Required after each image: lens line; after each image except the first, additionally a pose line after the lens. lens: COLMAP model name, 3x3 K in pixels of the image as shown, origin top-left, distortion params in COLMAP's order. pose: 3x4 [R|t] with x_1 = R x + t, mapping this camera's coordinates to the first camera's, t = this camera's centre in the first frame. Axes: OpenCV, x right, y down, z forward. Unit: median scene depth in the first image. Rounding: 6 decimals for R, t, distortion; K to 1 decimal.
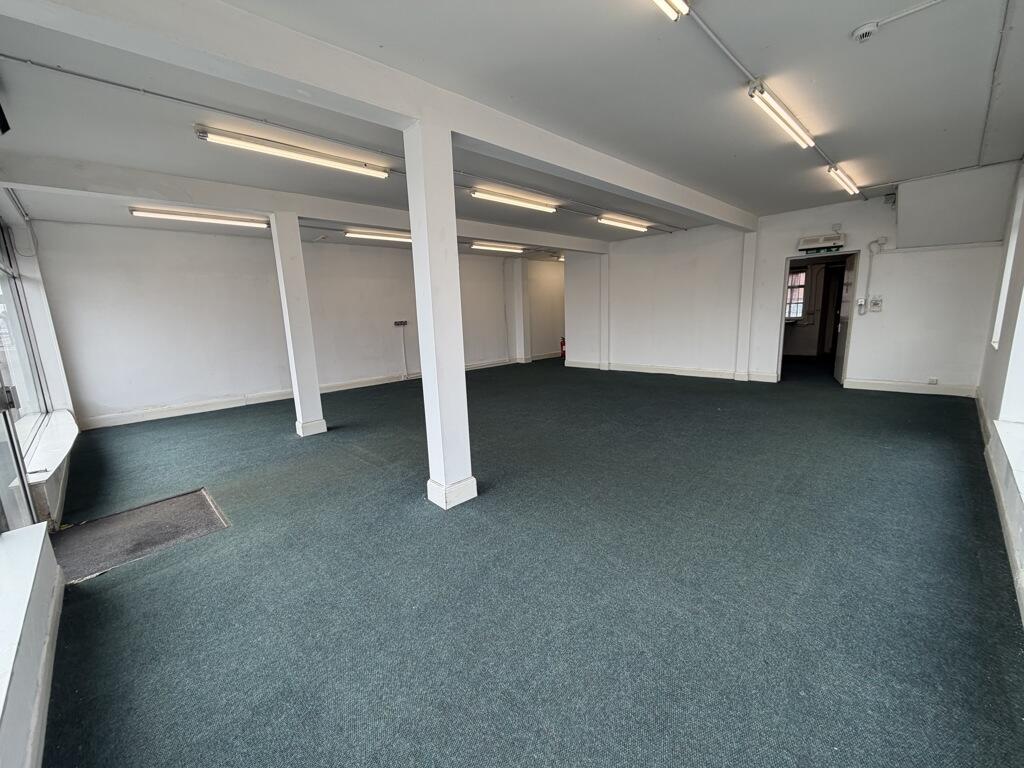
lens RADIAL K [[412.1, 0, 513.2], [0, 412.1, 385.1], [0, 0, 1]] dist [0.000924, 0.000090]
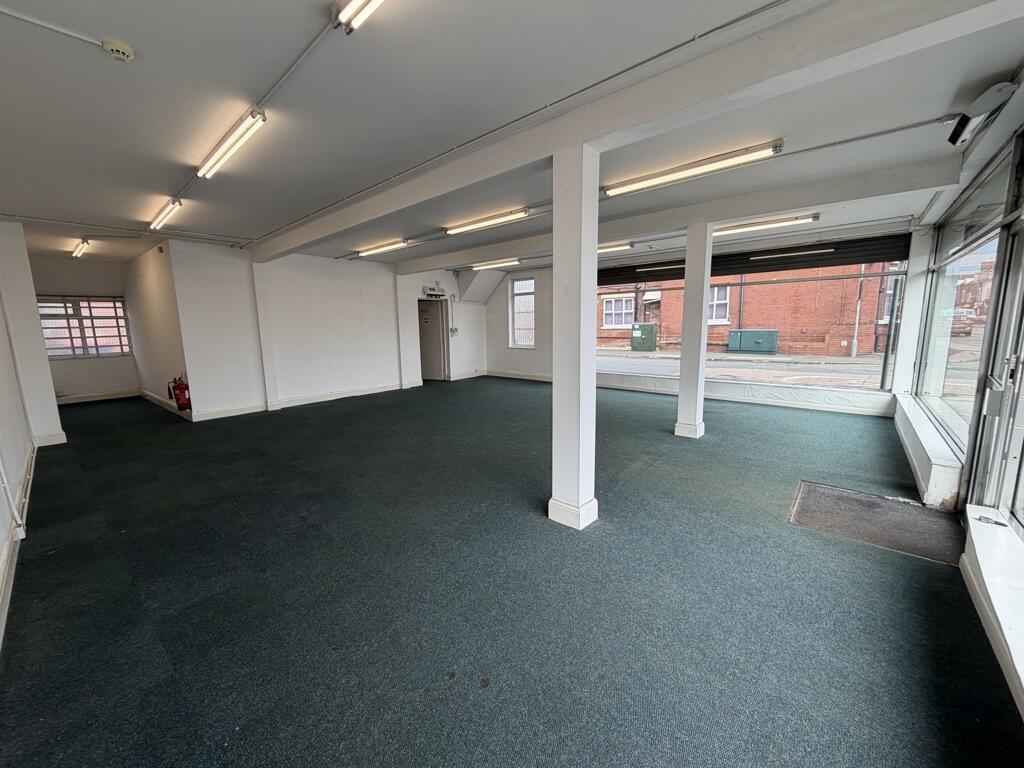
lens RADIAL K [[412.1, 0, 512.2], [0, 412.1, 389.1], [0, 0, 1]] dist [0.000924, 0.000090]
pose [[-0.098985, -0.115762, 0.988332, -0.921453], [0.195997, 0.971486, 0.133419, -0.144516], [-0.975596, 0.206916, -0.073473, 0.960310]]
